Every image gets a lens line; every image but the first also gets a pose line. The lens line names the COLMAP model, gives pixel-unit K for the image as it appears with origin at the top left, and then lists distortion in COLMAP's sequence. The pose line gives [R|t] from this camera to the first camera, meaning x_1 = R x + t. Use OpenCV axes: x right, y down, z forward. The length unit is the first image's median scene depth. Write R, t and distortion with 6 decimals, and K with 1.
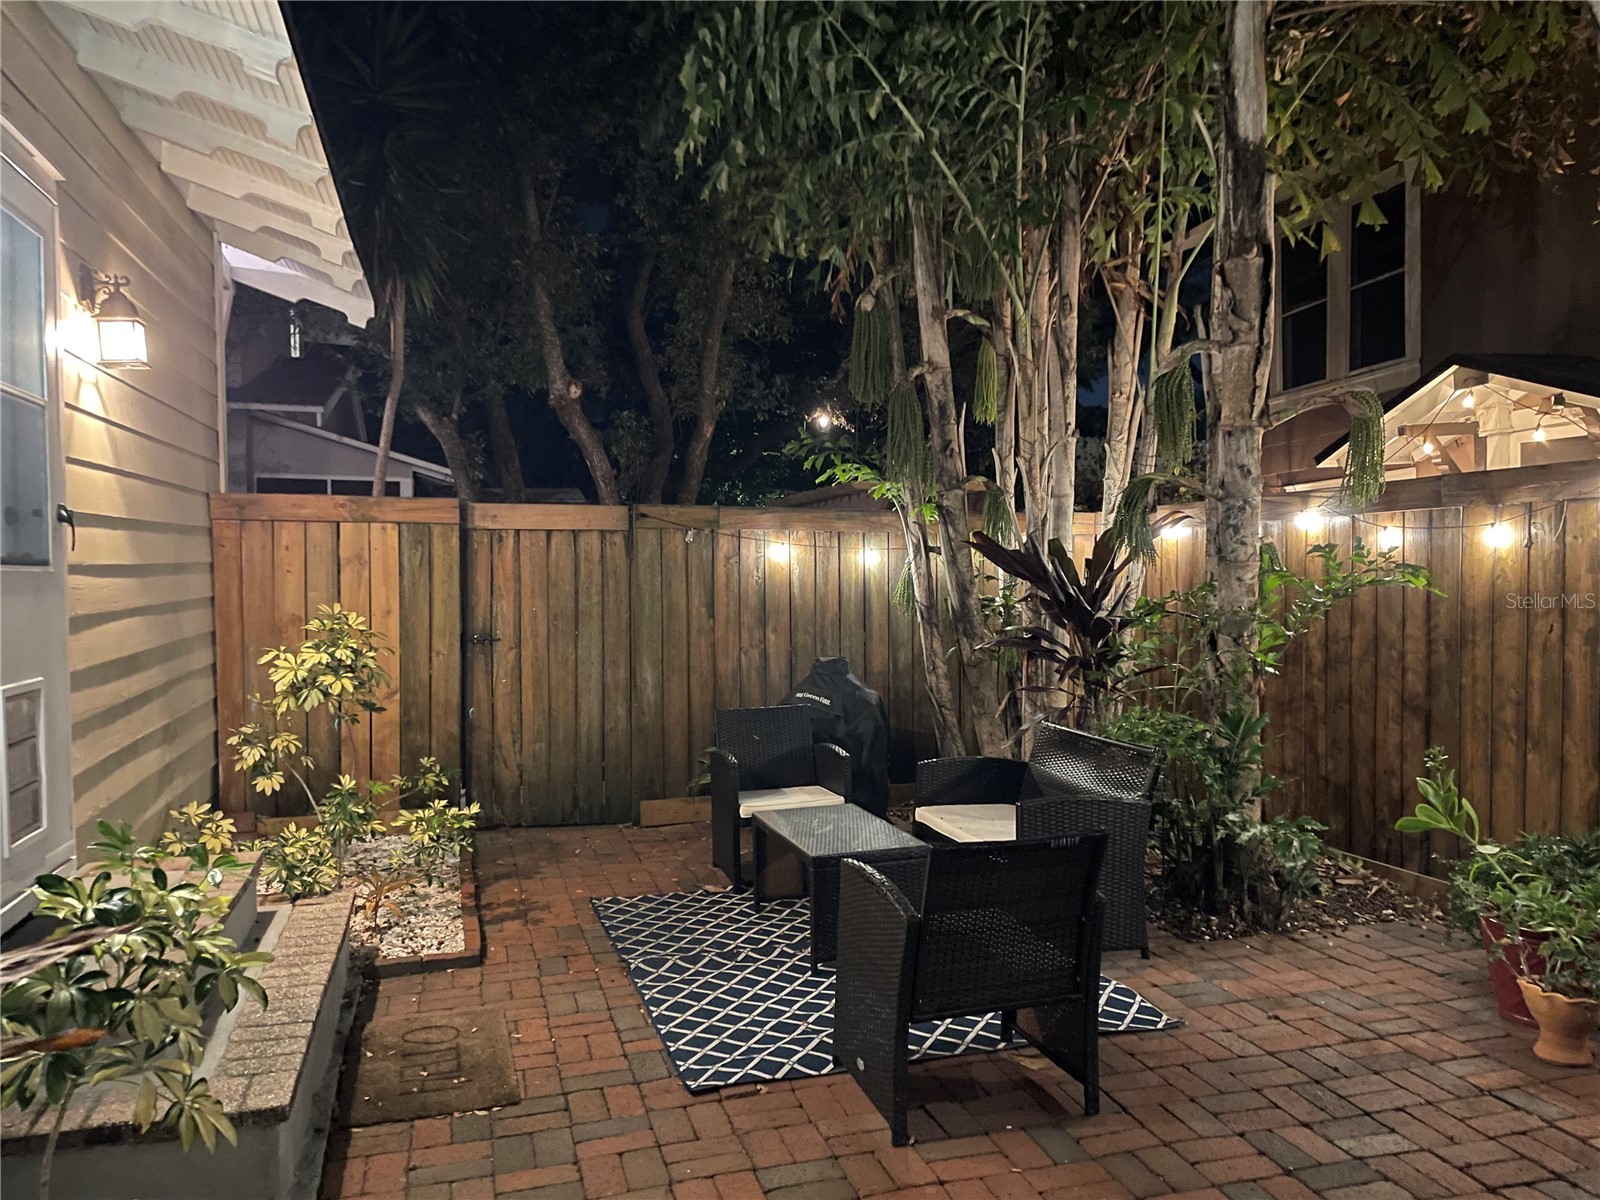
lens RADIAL K [[1171.1, 0, 789.0], [0, 1171.1, 609.7], [0, 0, 1]] dist [0.099794, -0.139999]
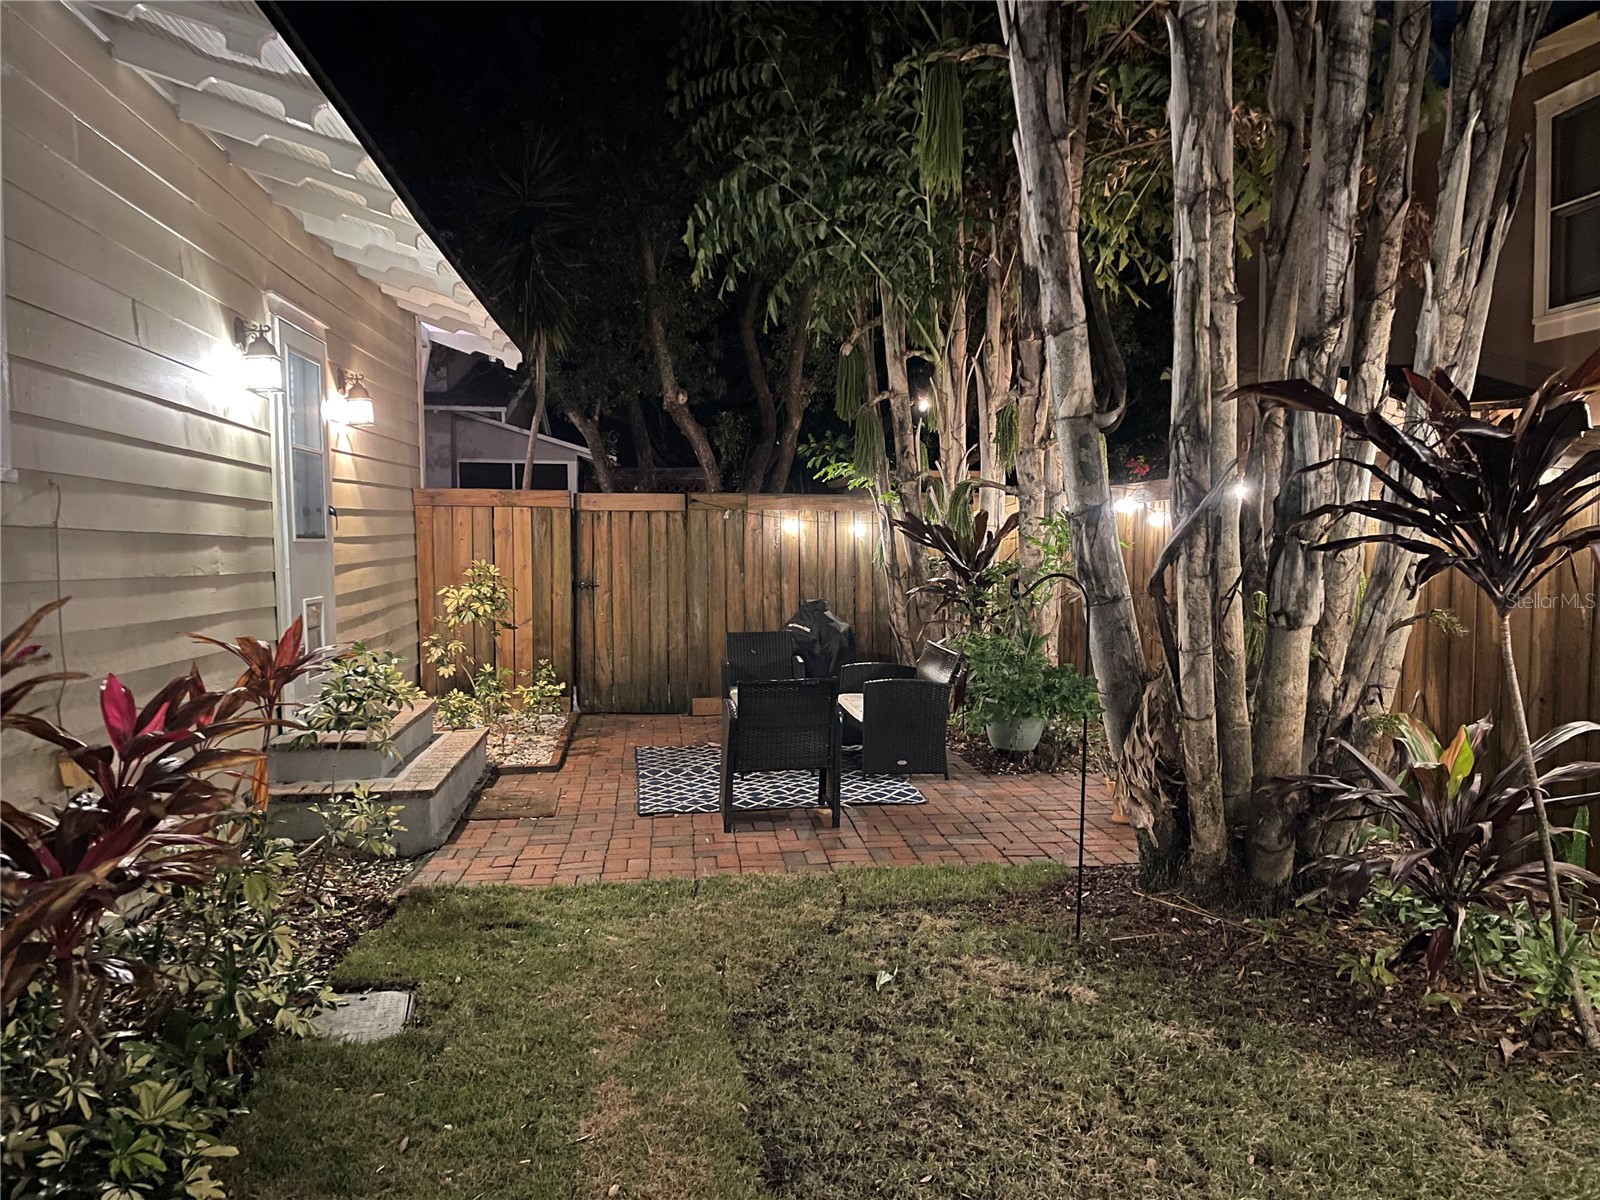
lens RADIAL K [[1171.1, 0, 789.0], [0, 1171.1, 609.7], [0, 0, 1]] dist [0.099794, -0.139999]
pose [[0.986552, 0.011684, -0.163030, 0.233725], [-0.006458, 0.999449, 0.032548, 0.006233], [0.163321, -0.031057, 0.986084, -0.417314]]
